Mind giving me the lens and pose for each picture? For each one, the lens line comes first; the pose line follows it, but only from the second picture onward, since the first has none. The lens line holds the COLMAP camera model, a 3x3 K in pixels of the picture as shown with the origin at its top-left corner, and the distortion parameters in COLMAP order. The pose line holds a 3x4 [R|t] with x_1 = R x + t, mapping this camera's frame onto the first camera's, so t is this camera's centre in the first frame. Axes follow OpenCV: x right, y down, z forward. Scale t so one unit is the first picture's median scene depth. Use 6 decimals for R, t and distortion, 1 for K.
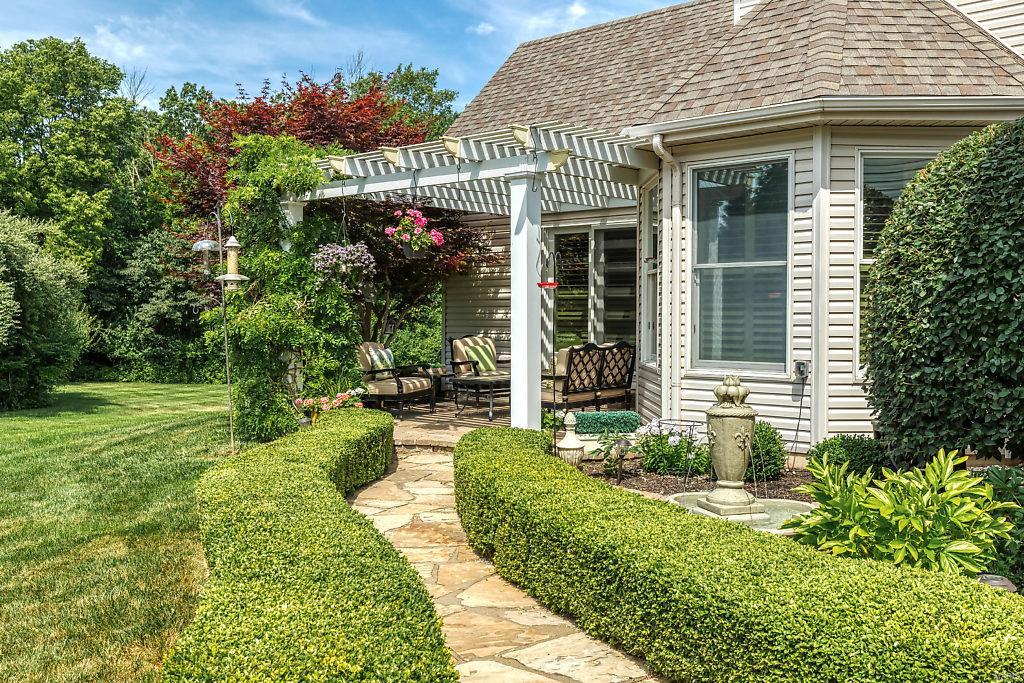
lens RADIAL K [[1127.2, 0, 512.3], [0, 1127.2, 340.1], [0, 0, 1]] dist [0.009418, 0.000000]
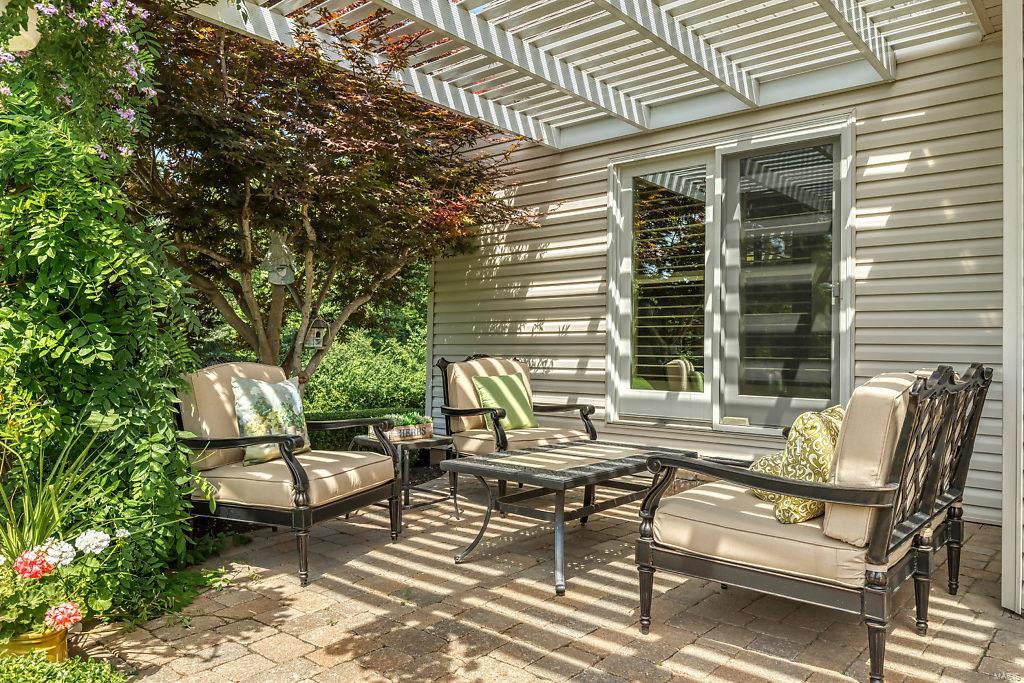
lens RADIAL K [[728.8, 0, 511.9], [0, 728.8, 340.2], [0, 0, 1]] dist [-0.000092, -0.001517]
pose [[0.998743, 0.016394, 0.047366, -0.039997], [-0.013988, 0.998616, -0.050694, 0.005112], [-0.048131, 0.049967, 0.997590, 0.680117]]
